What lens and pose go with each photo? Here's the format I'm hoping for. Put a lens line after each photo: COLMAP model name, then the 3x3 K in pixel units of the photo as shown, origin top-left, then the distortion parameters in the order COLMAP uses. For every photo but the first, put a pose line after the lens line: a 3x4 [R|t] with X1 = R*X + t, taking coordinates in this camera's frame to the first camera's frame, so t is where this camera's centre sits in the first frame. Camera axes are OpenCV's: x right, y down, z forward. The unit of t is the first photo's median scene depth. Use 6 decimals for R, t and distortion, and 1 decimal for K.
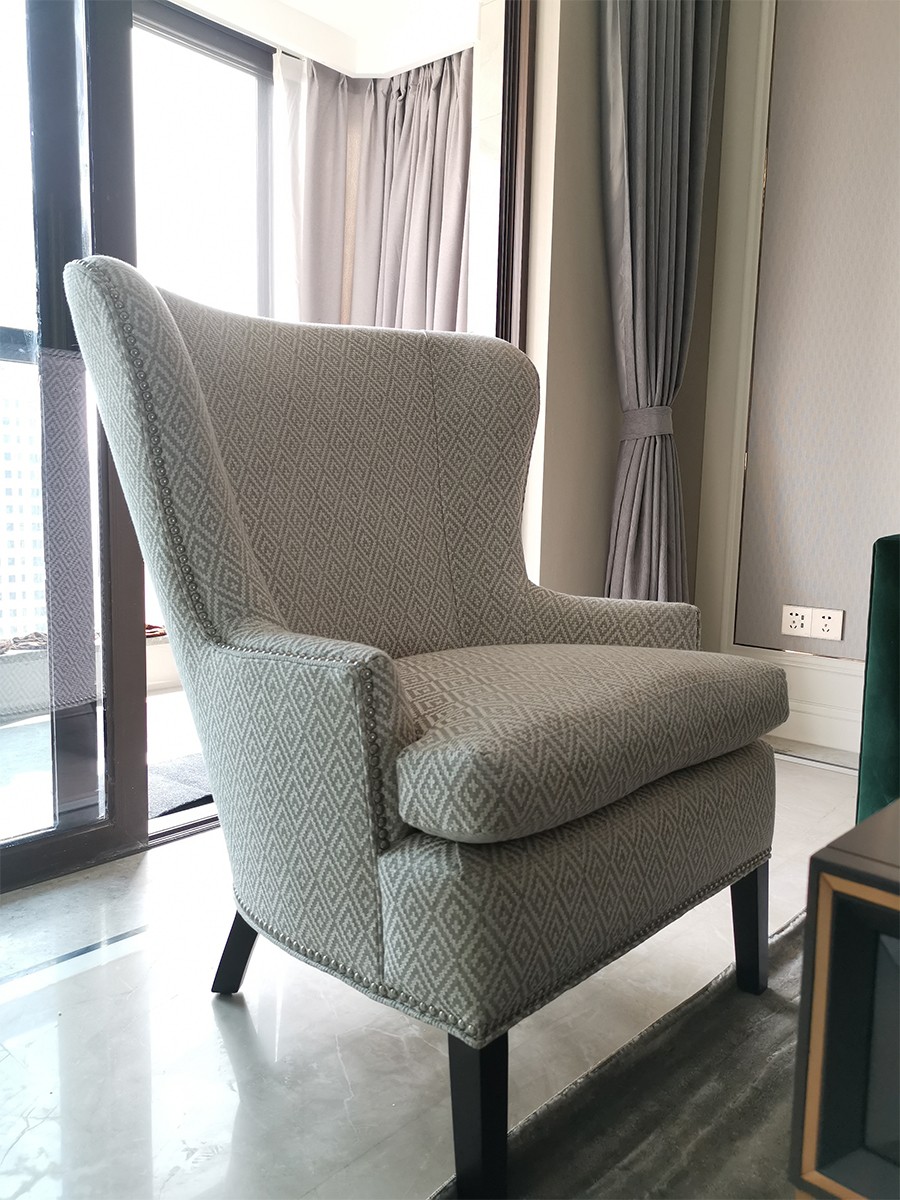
lens RADIAL K [[923.1, 0, 450.0], [0, 923.1, 600.0], [0, 0, 1]] dist [0.057285, -0.053269]
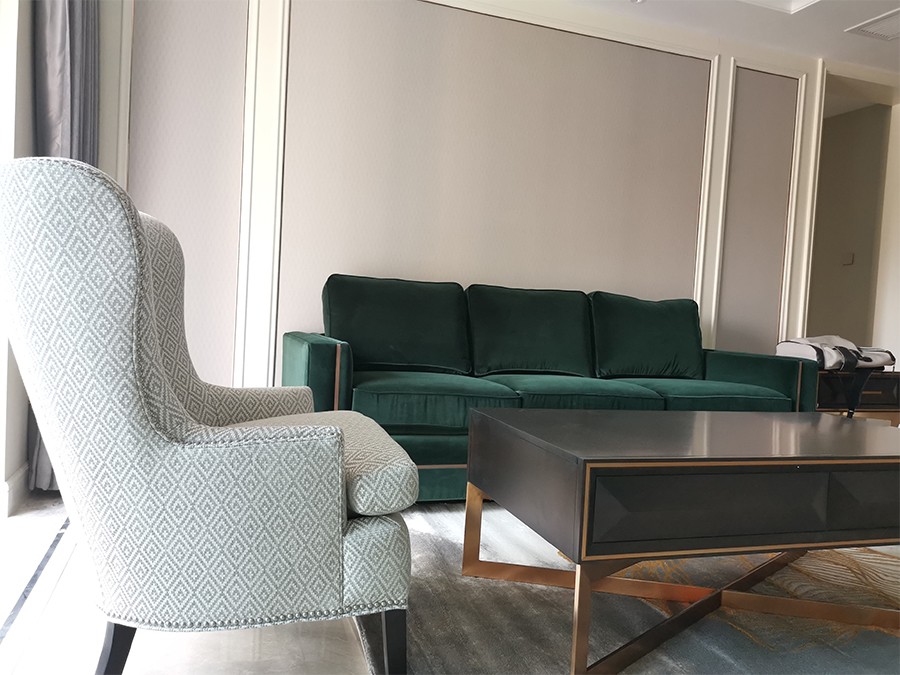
lens RADIAL K [[692.3, 0, 450.0], [0, 692.3, 337.5], [0, 0, 1]] dist [0.057285, -0.053269]
pose [[0.511946, -0.025851, 0.858629, -1.123254], [0.062059, 0.998048, -0.006954, -0.097492], [-0.856773, 0.056846, 0.512551, 0.075816]]
